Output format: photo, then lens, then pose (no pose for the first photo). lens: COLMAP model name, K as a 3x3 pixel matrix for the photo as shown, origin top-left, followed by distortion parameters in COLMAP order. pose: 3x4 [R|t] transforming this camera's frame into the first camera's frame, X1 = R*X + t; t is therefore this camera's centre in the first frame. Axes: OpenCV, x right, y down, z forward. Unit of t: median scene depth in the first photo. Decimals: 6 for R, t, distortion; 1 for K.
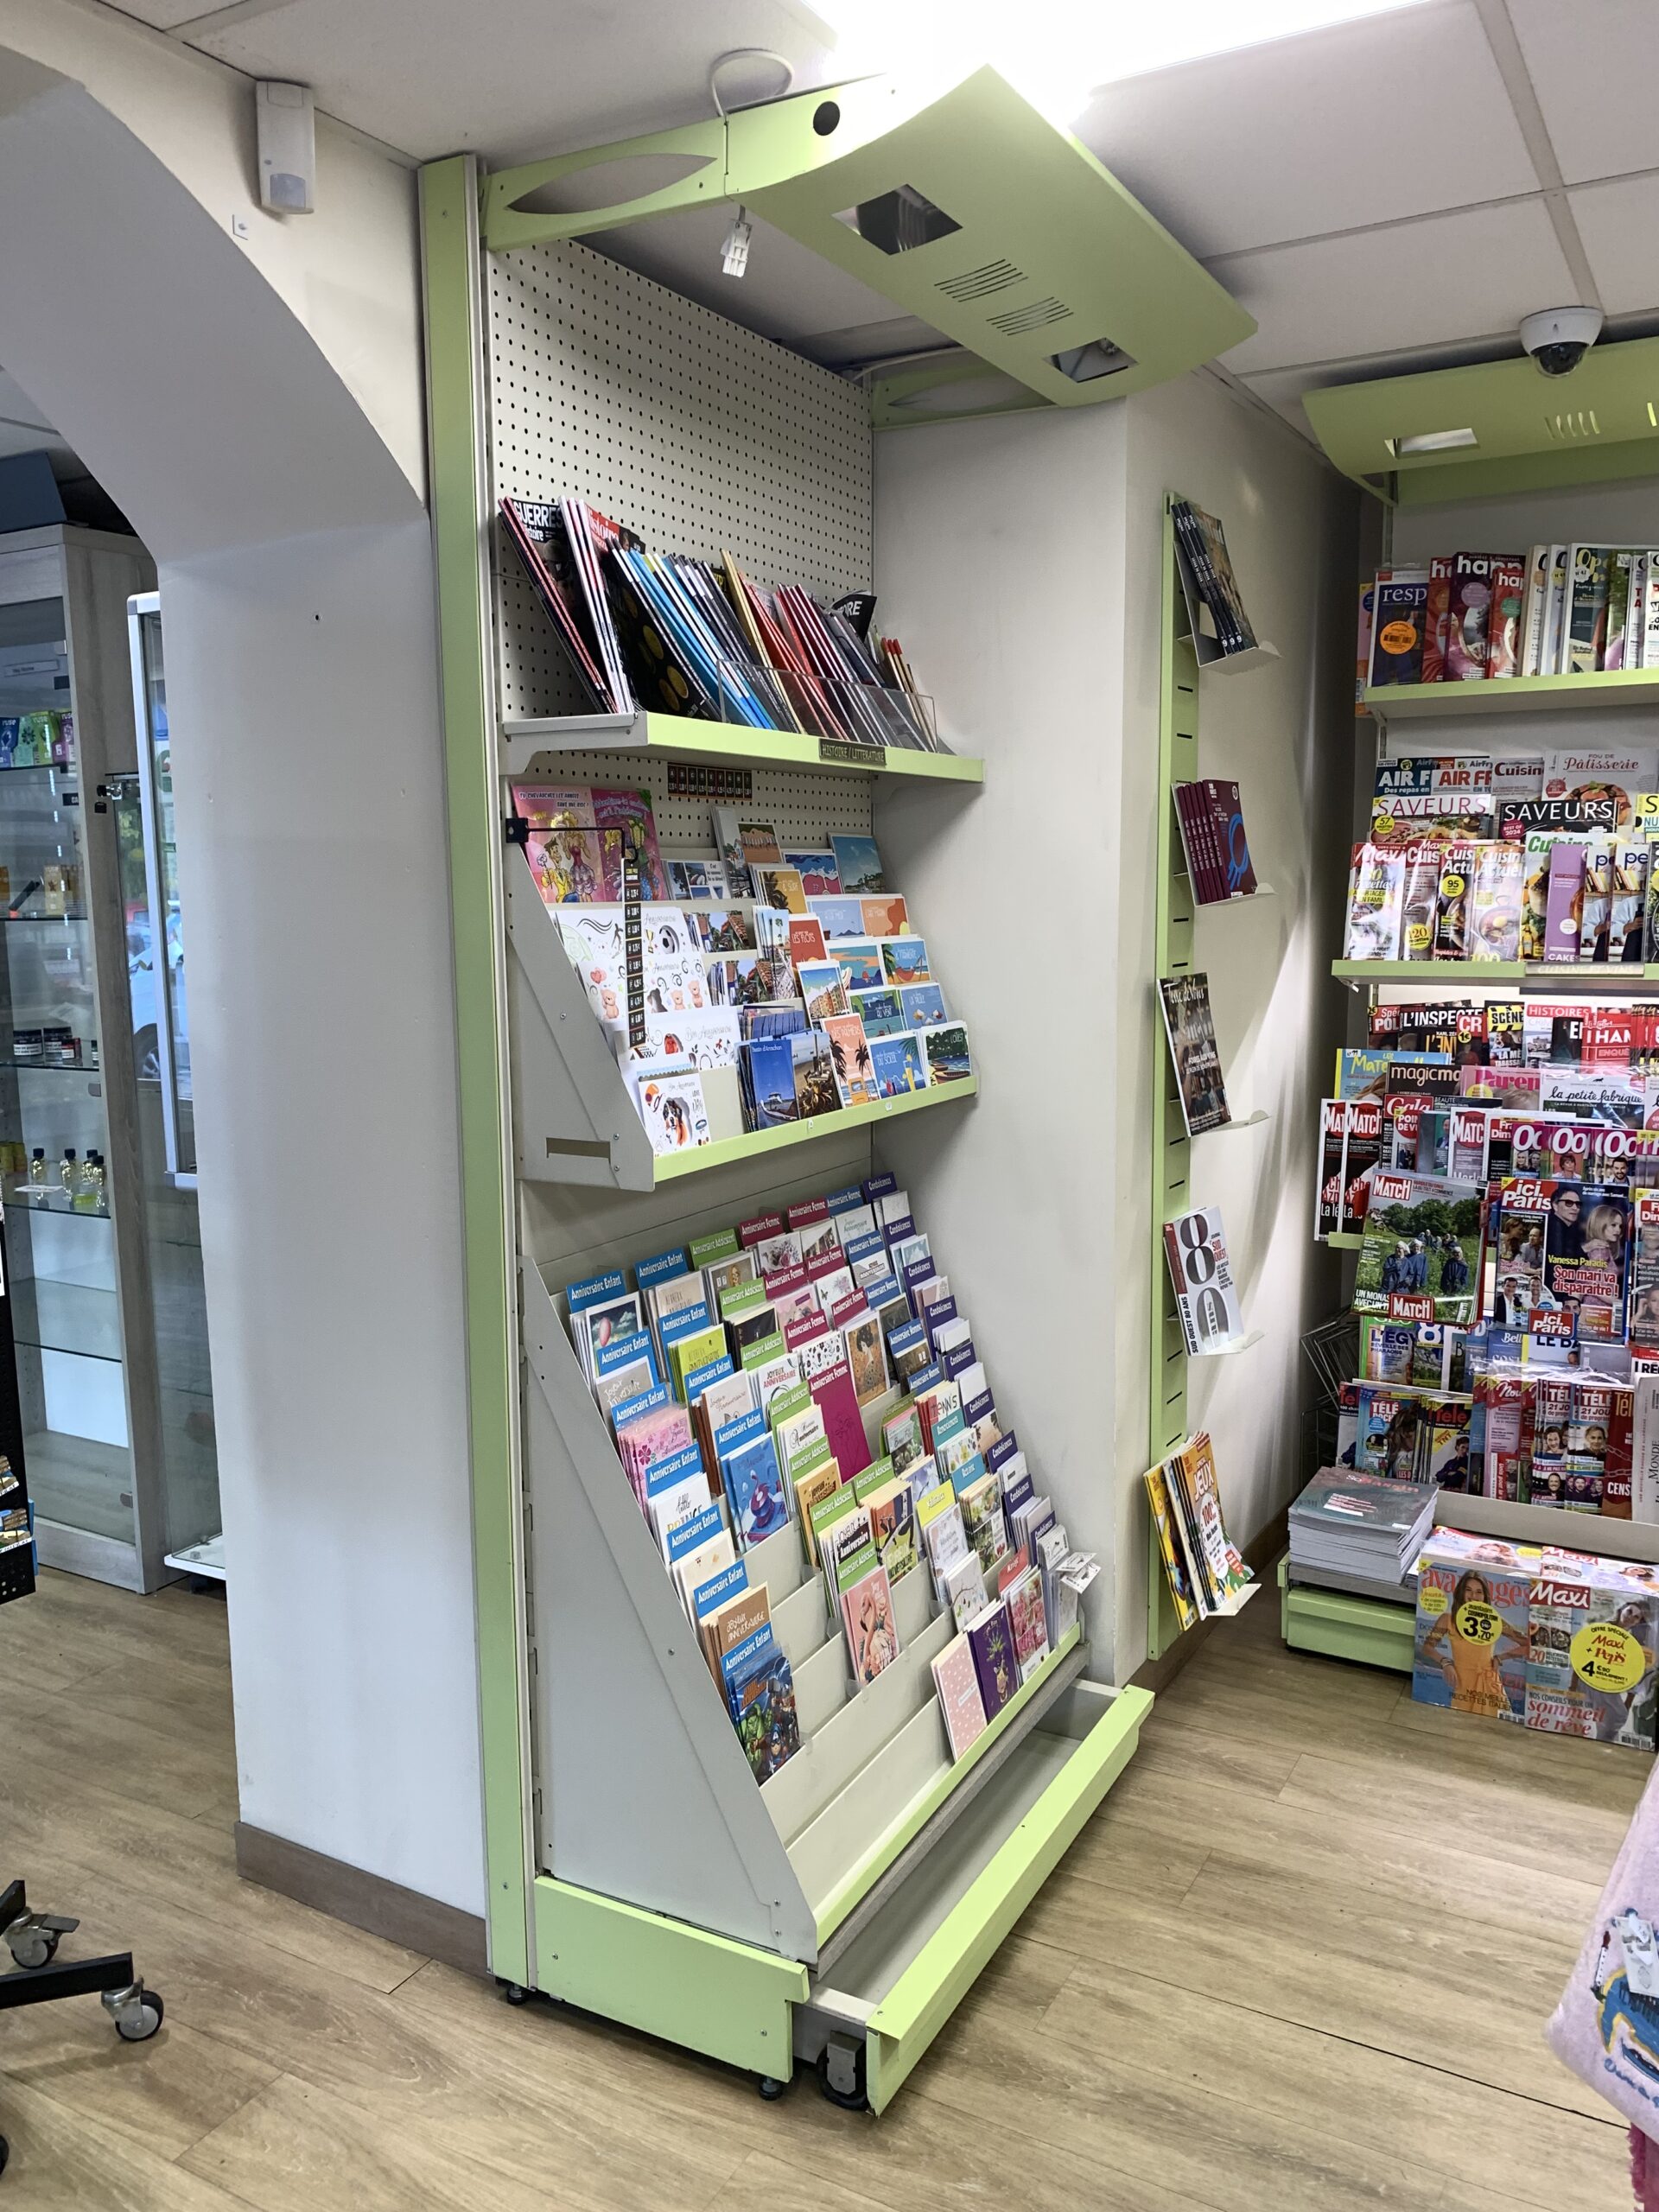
lens RADIAL K [[1699.9, 0, 873.0], [0, 1699.9, 1092.3], [0, 0, 1]] dist [0.032653, -0.037209]
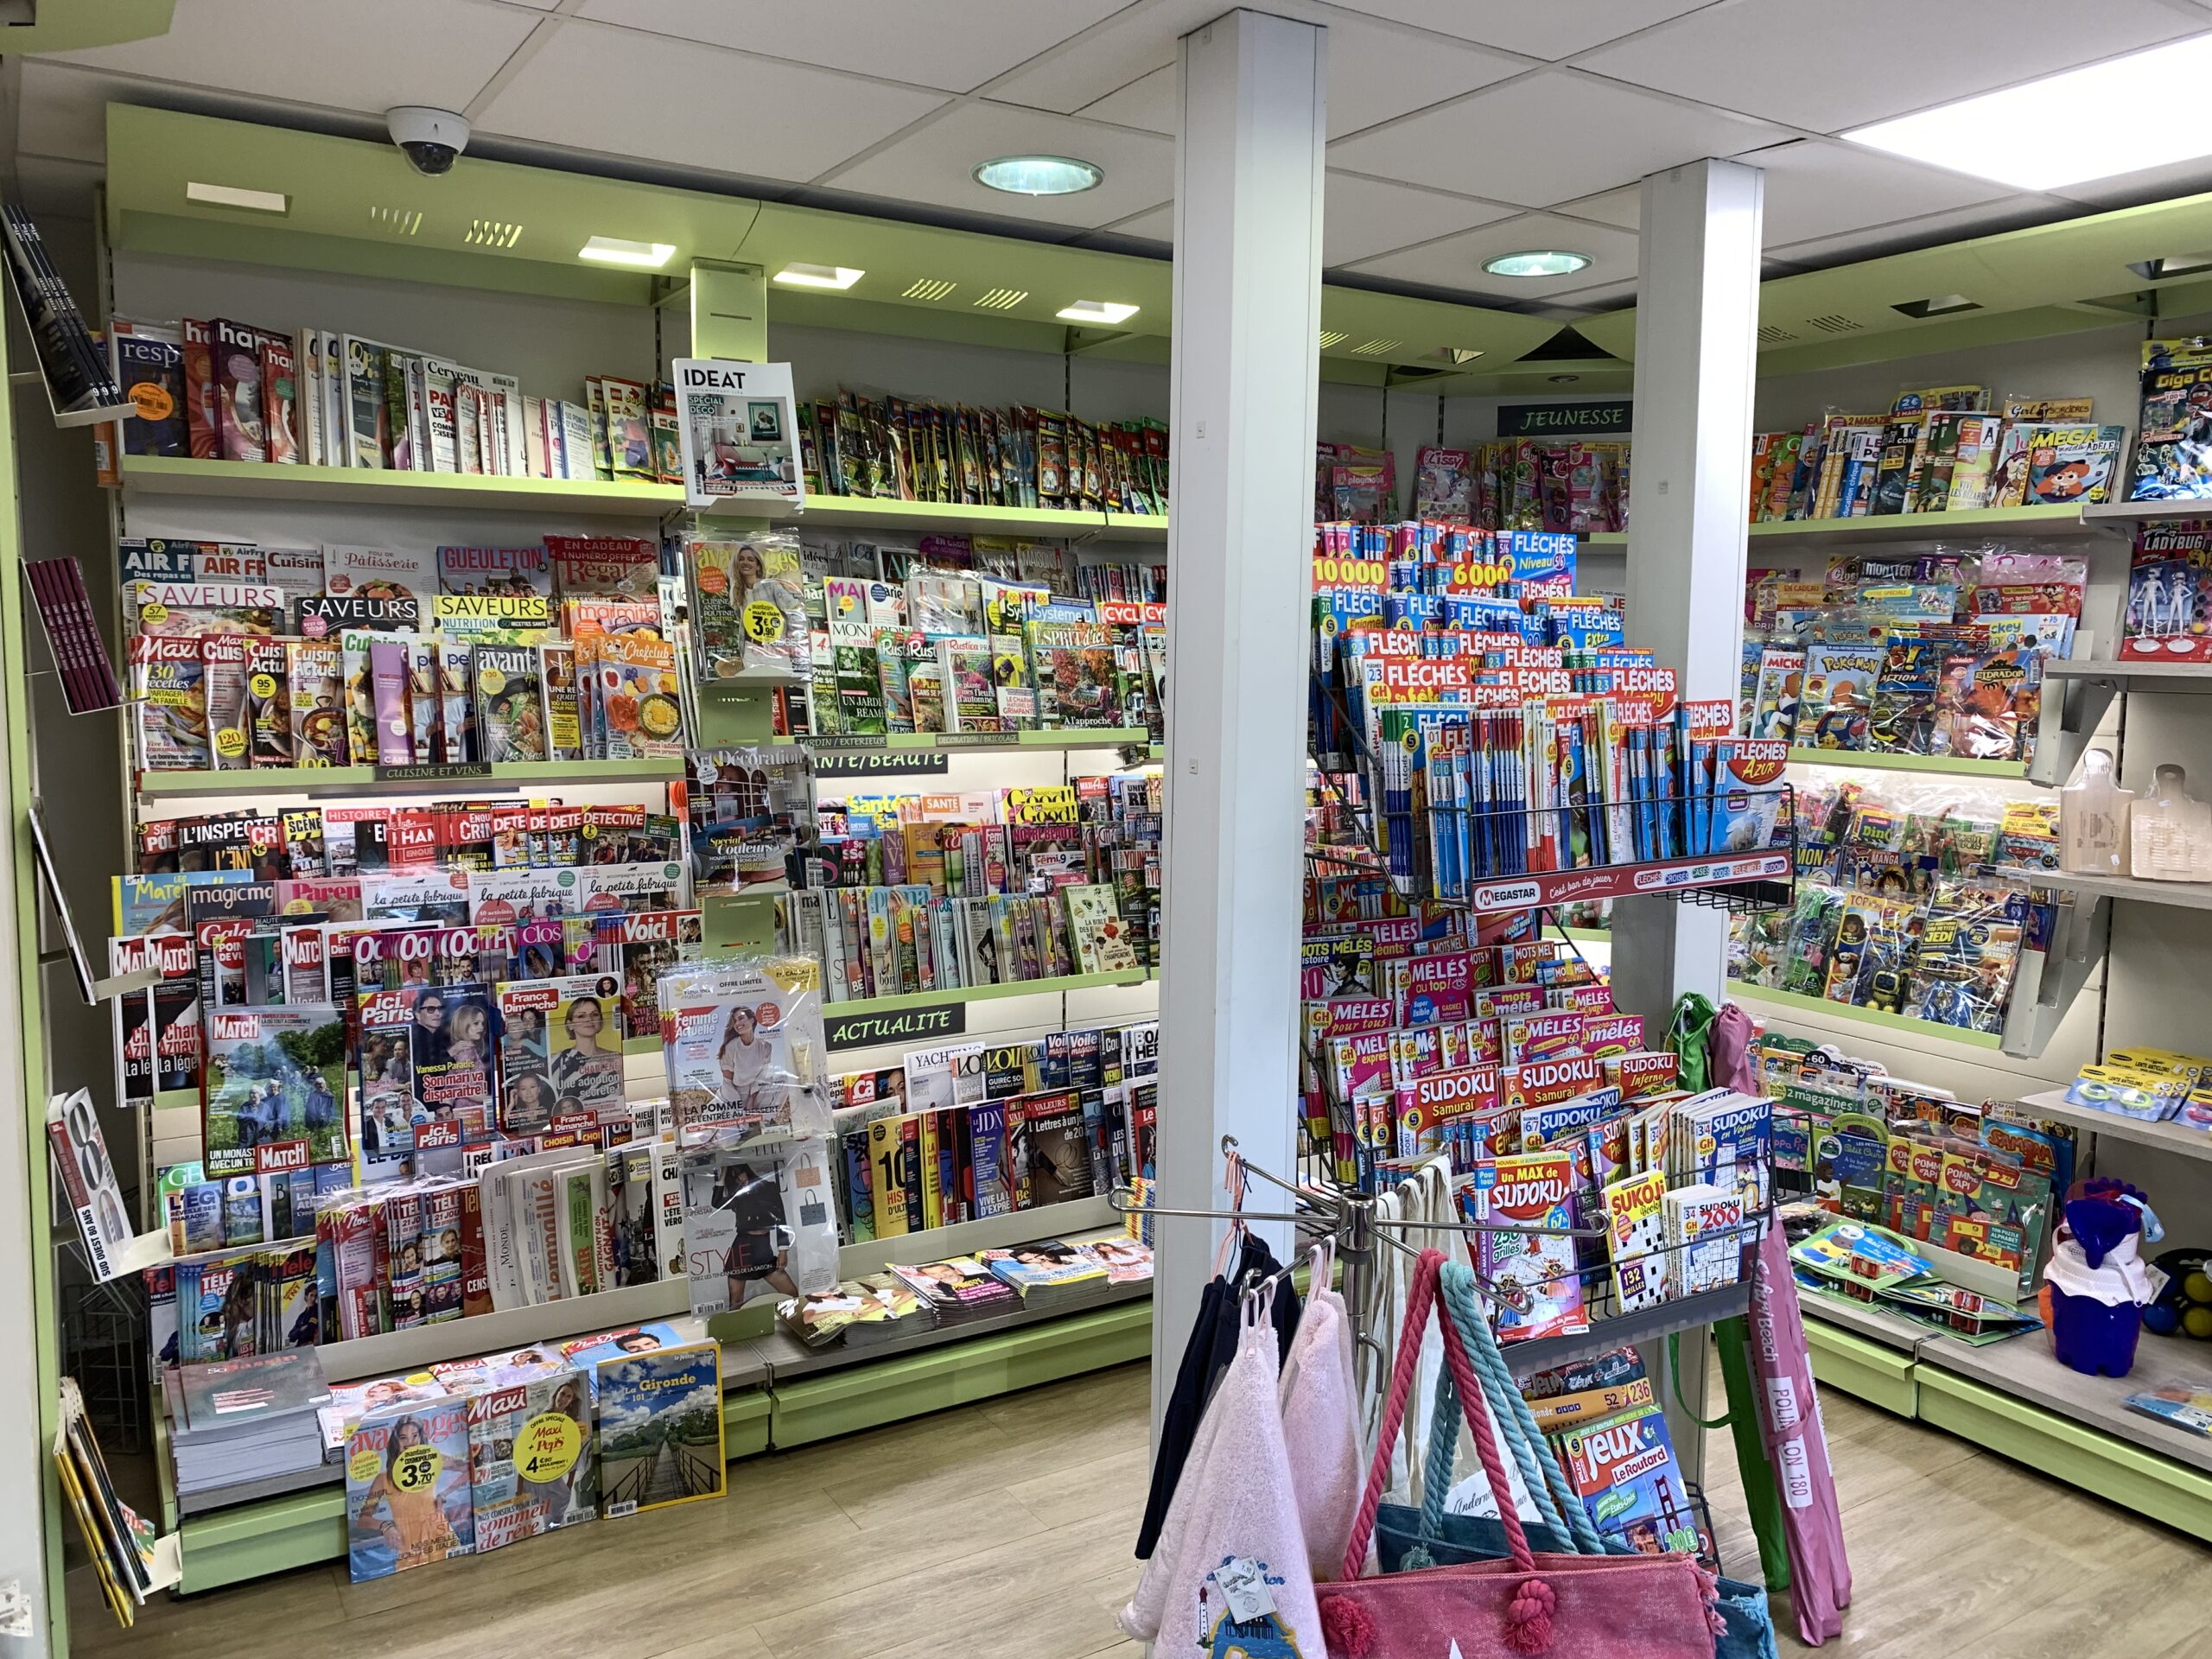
lens RADIAL K [[1699.9, 0, 1088.5], [0, 1699.9, 807.8], [0, 0, 1]] dist [0.032653, -0.037209]
pose [[0.489891, -0.065651, 0.869308, -0.239137], [0.096338, 0.995130, 0.020863, -0.032607], [-0.866444, 0.073527, 0.493830, 0.172750]]
